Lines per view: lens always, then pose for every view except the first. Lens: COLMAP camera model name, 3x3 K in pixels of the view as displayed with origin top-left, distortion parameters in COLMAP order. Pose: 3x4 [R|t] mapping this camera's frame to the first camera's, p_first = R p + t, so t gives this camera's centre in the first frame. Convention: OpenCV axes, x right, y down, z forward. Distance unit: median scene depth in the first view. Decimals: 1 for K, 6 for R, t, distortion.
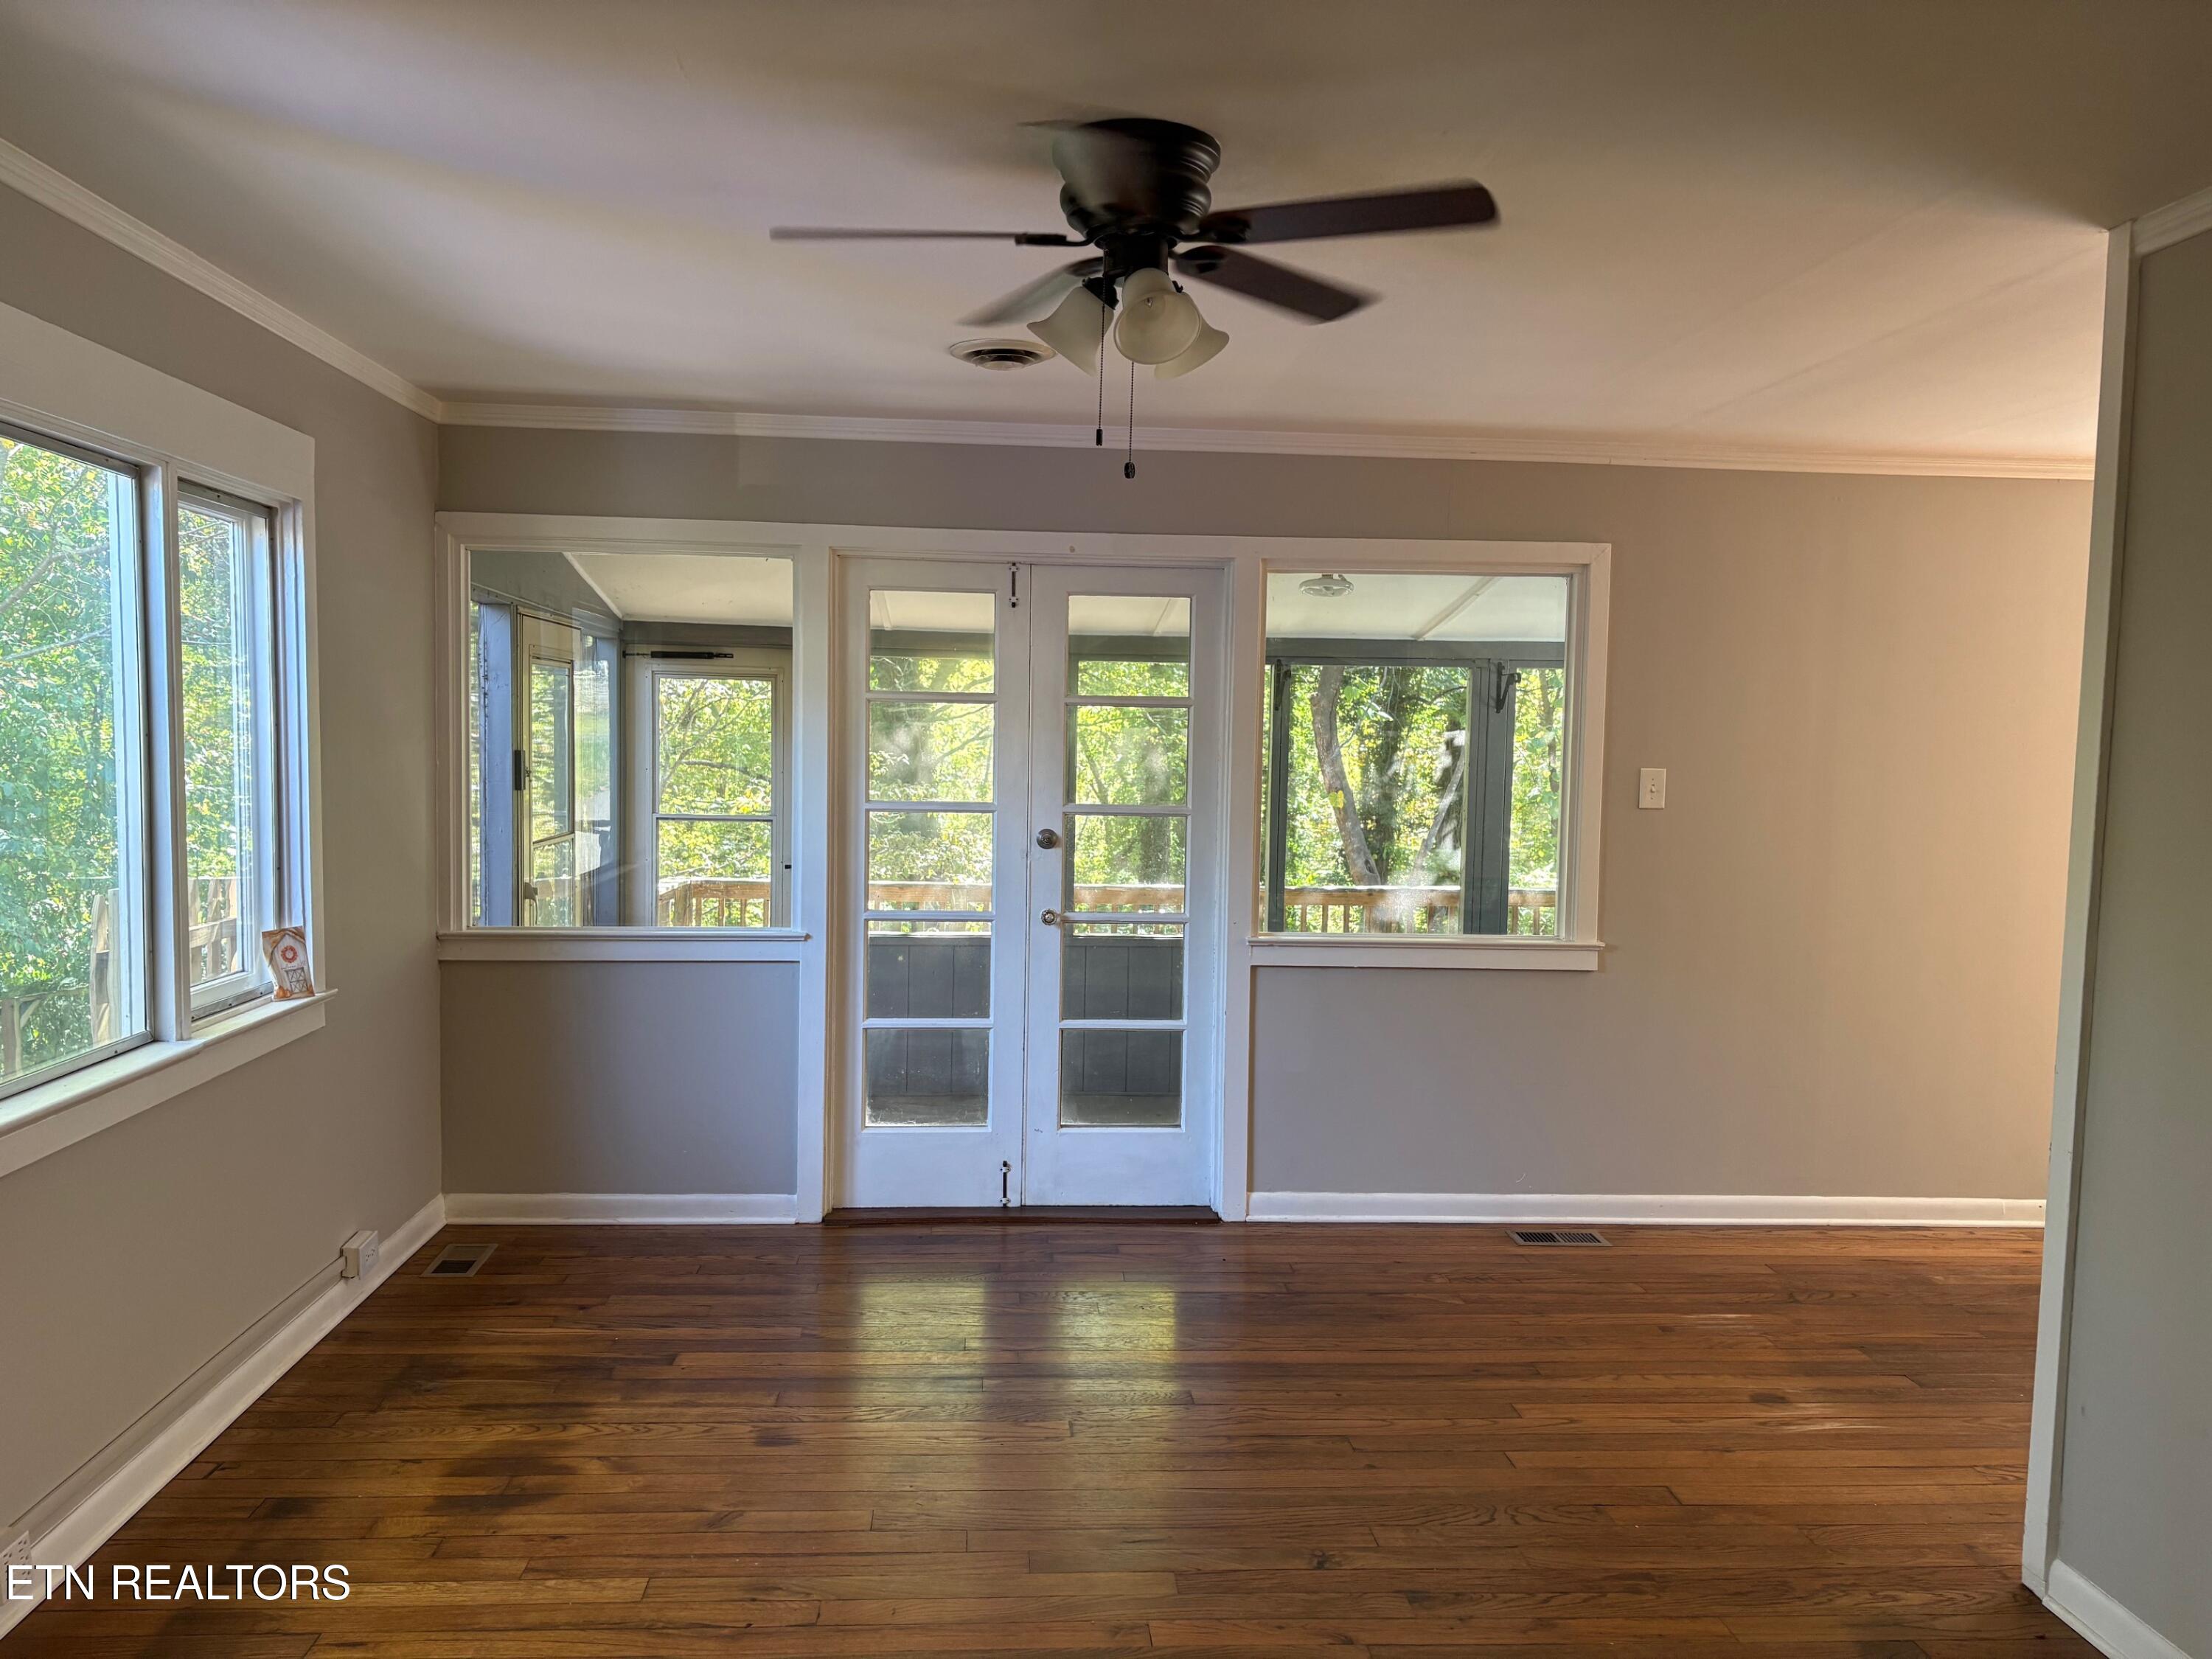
lens RADIAL K [[1665.6, 0, 1106.0], [0, 1665.6, 829.5], [0, 0, 1]] dist [0.065573, -0.087325]
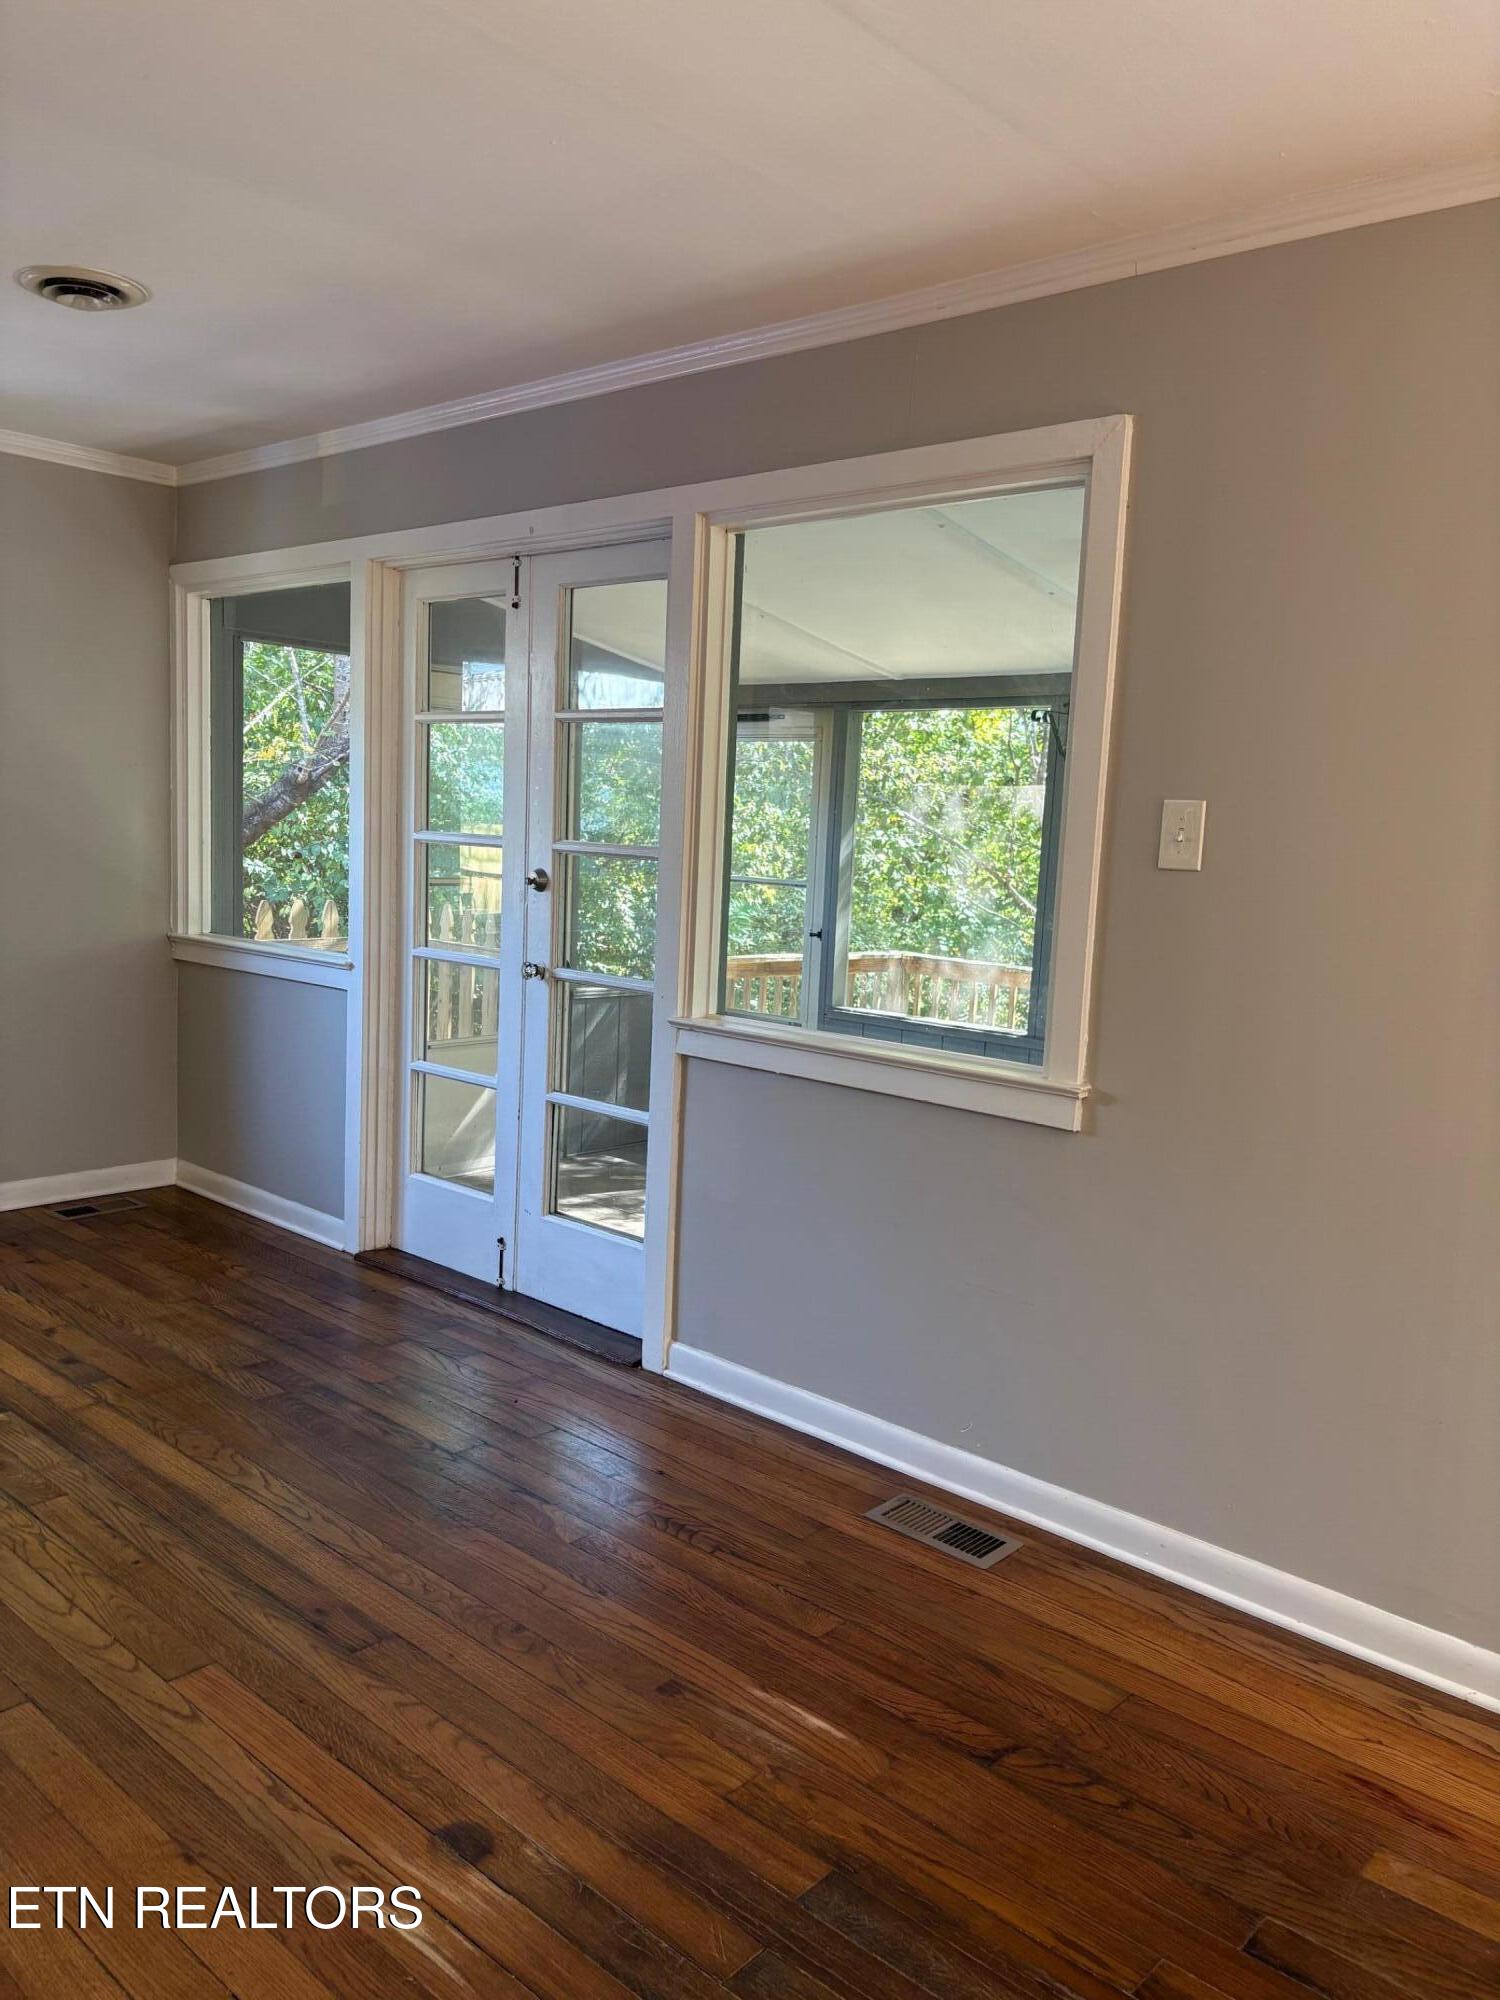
lens RADIAL K [[1509.3, 0, 750.0], [0, 1509.3, 1000.0], [0, 0, 1]] dist [0.014464, 0.004527]
pose [[0.692361, 0.097311, -0.714959, 0.671945], [-0.074929, 0.995204, 0.062893, 0.011628], [0.717650, 0.010027, 0.696332, 0.593184]]
